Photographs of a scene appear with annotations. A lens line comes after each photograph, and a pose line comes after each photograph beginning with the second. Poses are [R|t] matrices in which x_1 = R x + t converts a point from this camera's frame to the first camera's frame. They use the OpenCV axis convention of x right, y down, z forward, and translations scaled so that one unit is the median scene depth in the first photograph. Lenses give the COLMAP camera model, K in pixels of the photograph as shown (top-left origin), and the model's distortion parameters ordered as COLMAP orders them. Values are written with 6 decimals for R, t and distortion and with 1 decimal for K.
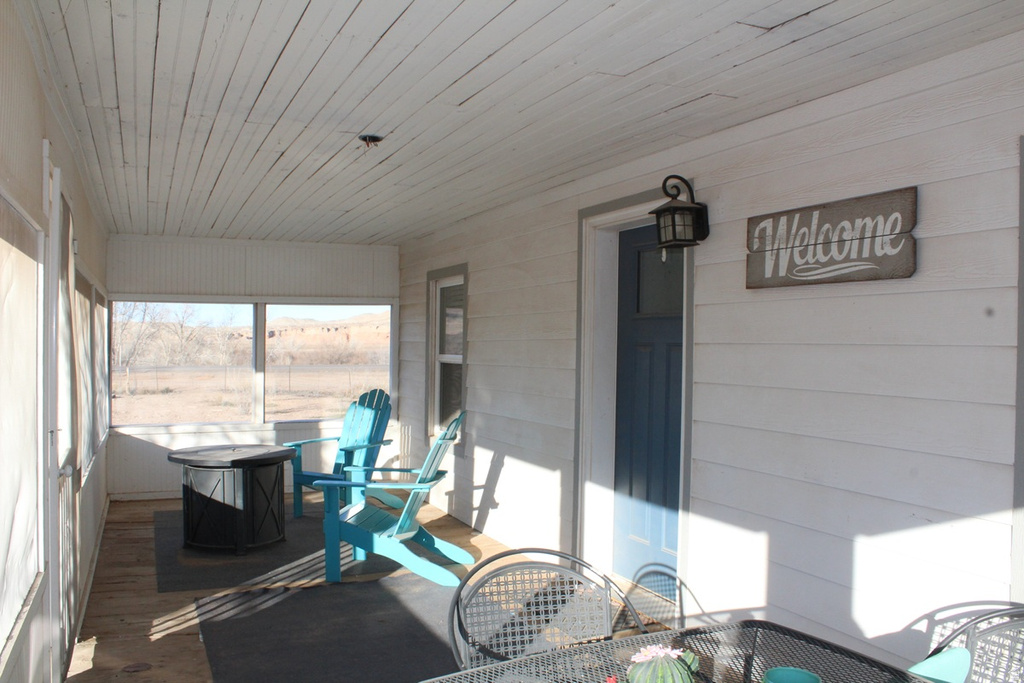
lens RADIAL K [[843.3, 0, 507.1], [0, 843.3, 348.6], [0, 0, 1]] dist [-0.171778, 0.153393]
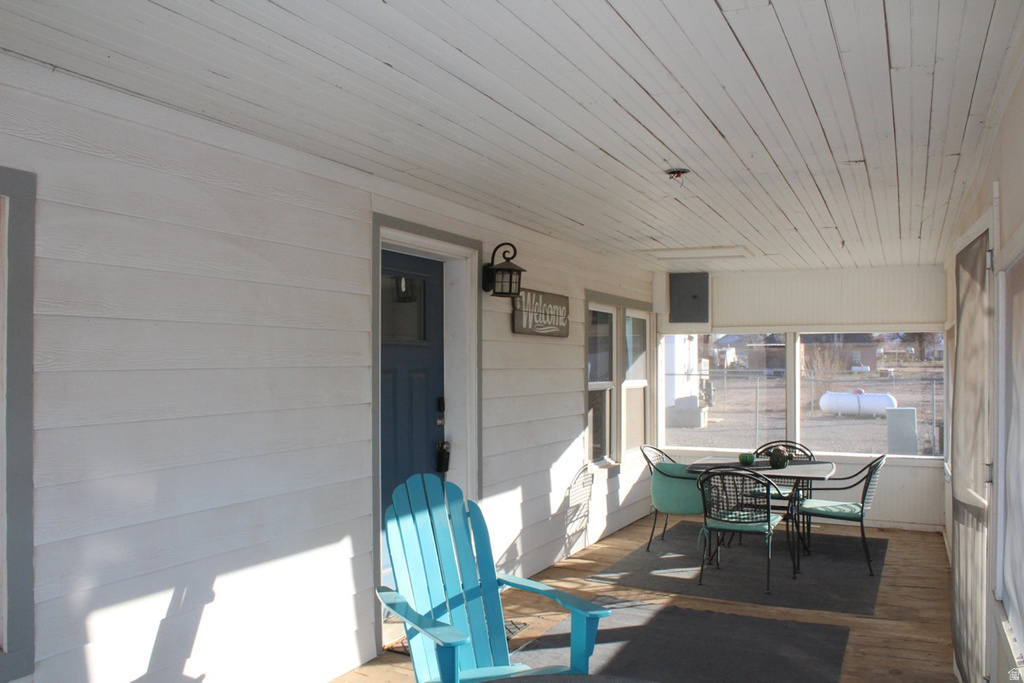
lens RADIAL K [[843.3, 0, 507.1], [0, 843.3, 348.6], [0, 0, 1]] dist [-0.171778, 0.153393]
pose [[-0.636901, 0.002556, 0.770941, -0.909720], [-0.002643, 0.999981, -0.005498, -0.035076], [-0.770941, -0.005539, -0.636883, 2.020295]]
